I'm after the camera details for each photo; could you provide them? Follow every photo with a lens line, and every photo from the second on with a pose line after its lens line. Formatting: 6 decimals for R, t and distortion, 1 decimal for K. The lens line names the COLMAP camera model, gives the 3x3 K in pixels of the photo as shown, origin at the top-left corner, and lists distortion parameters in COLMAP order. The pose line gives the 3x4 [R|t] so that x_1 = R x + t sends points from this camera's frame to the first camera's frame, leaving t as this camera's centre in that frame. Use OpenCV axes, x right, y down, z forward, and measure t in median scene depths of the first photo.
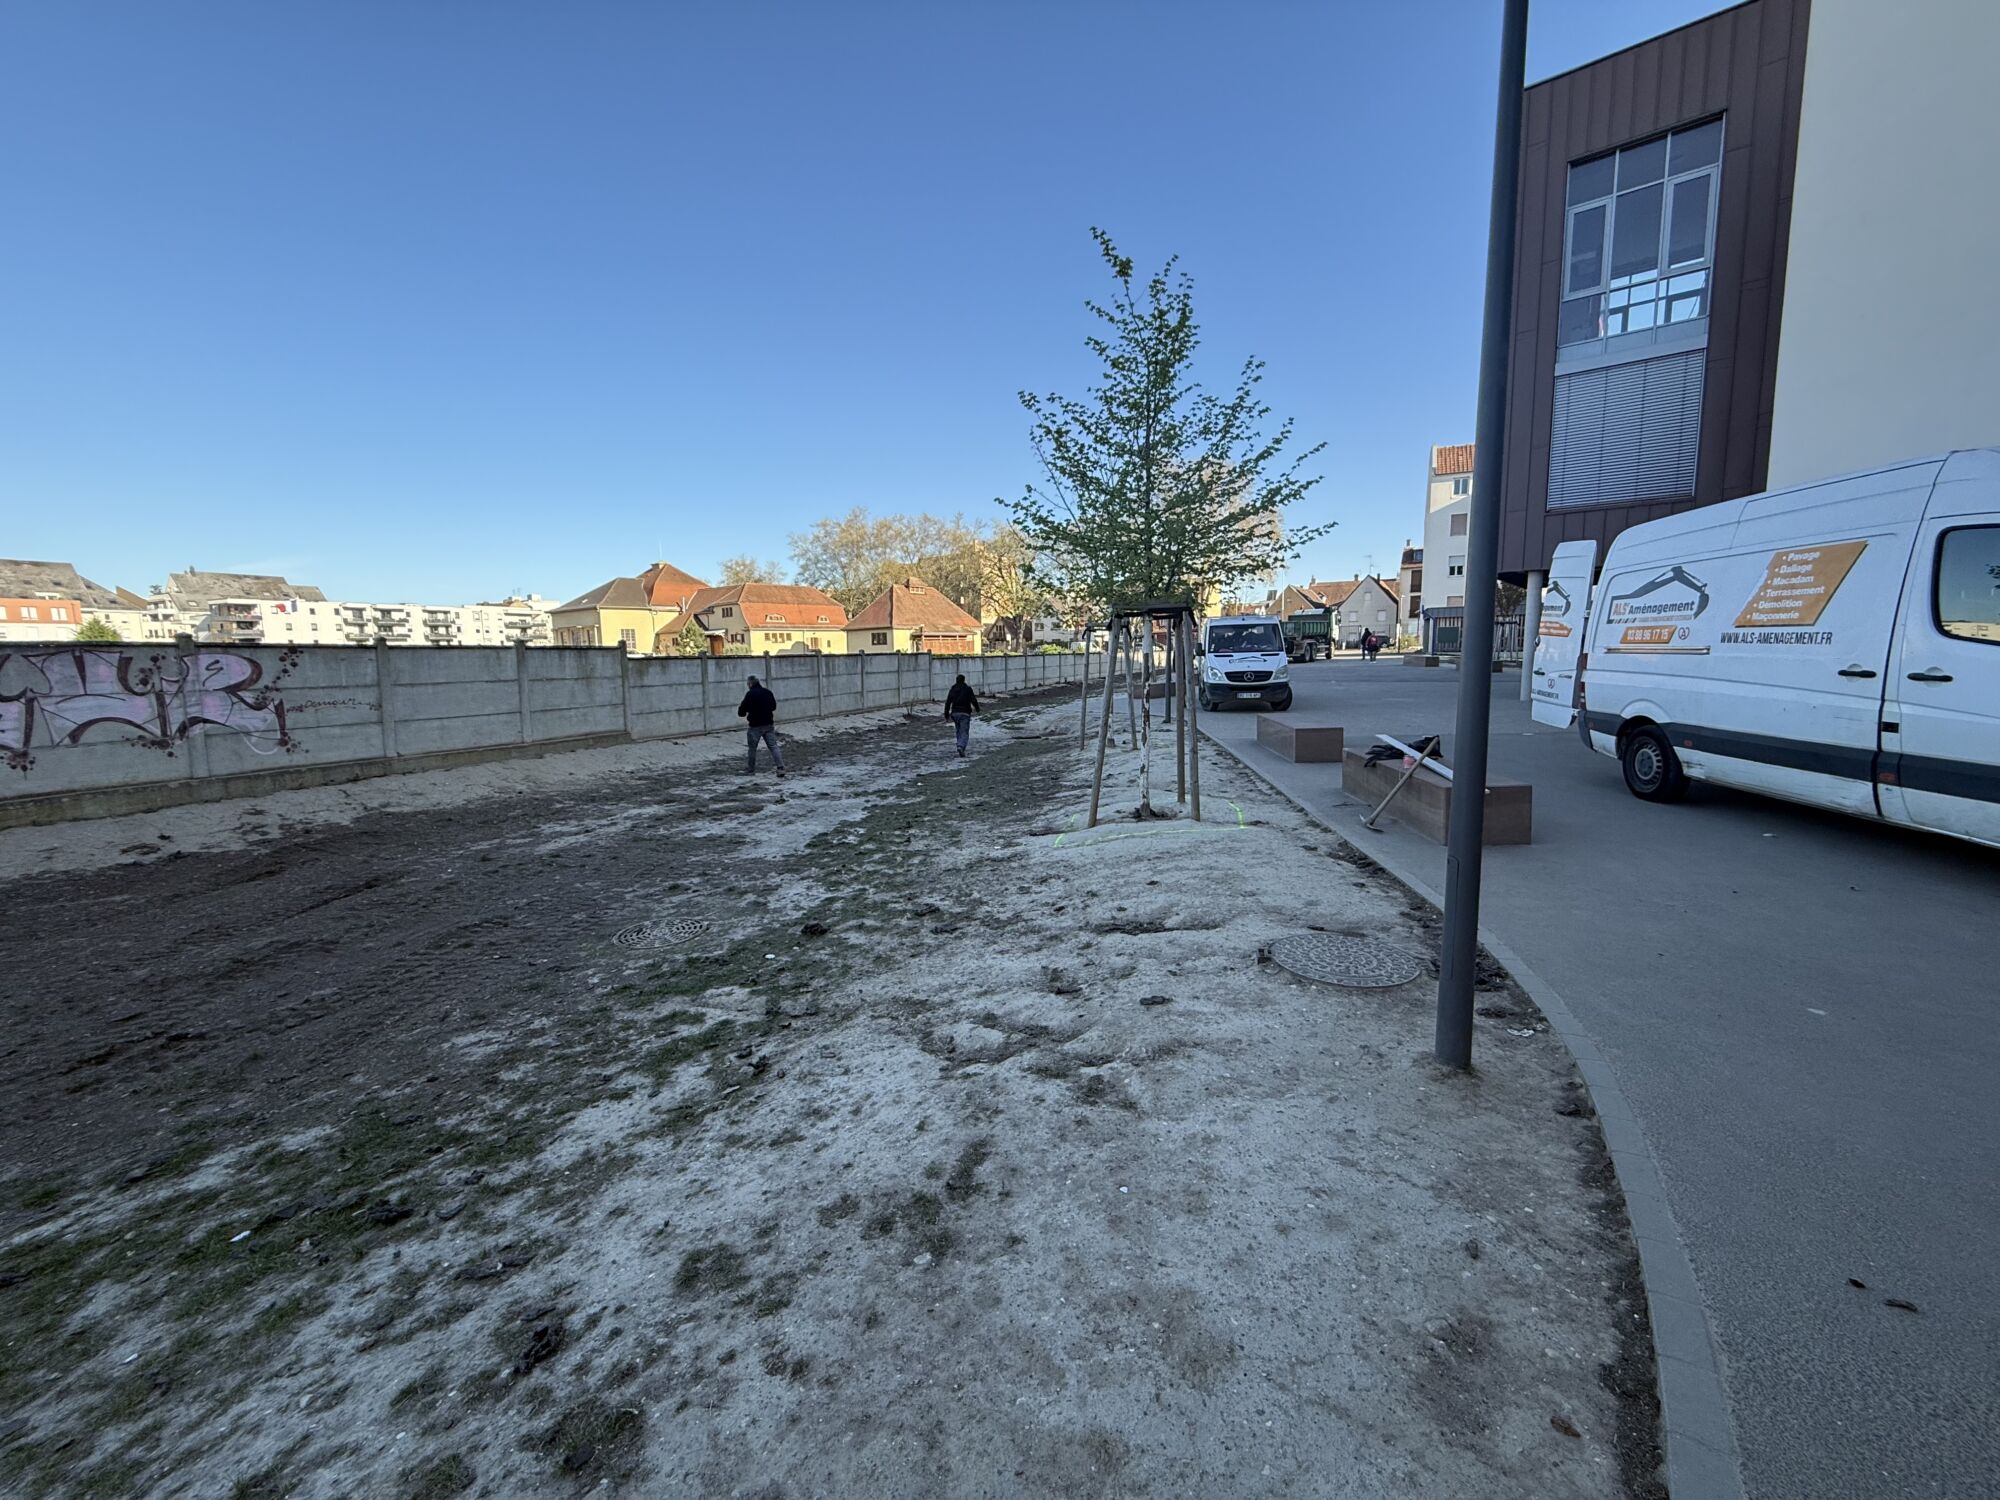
lens RADIAL K [[806.5, 0, 1000.0], [0, 806.5, 750.0], [0, 0, 1]] dist [-0.000283, -0.000019]
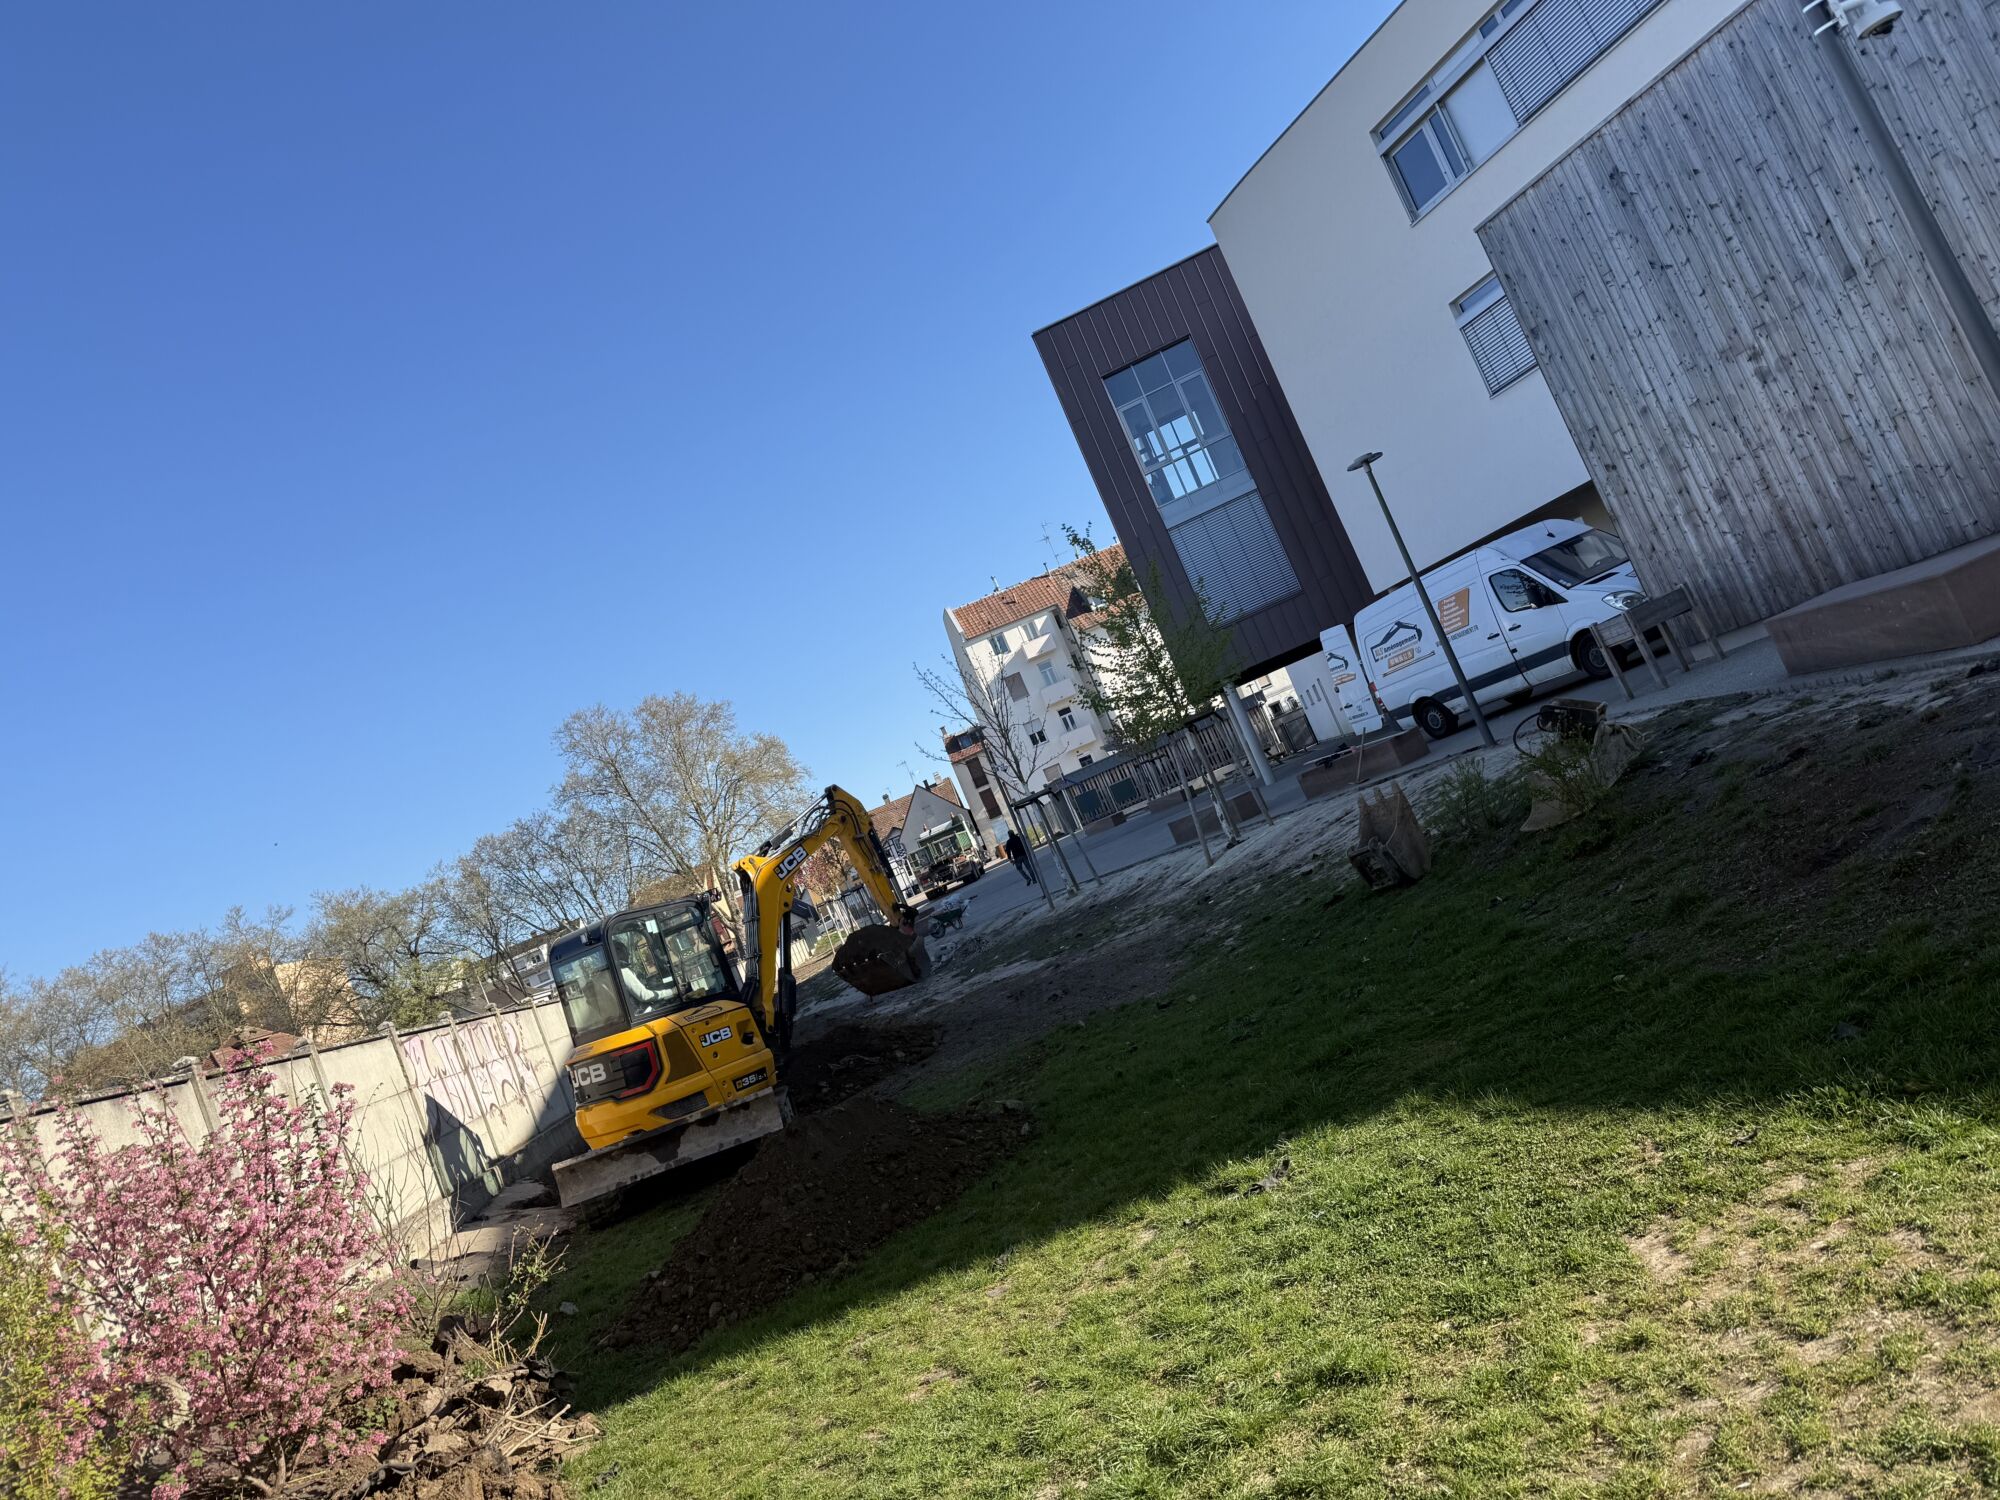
lens RADIAL K [[1409.3, 0, 1000.0], [0, 1409.3, 750.0], [0, 0, 1]] dist [-0.020695, -0.000215]
pose [[0.808069, -0.267091, 0.525060, -0.545638], [0.414057, 0.891514, -0.183734, 0.082700], [-0.419025, 0.365875, 0.830996, -0.392585]]
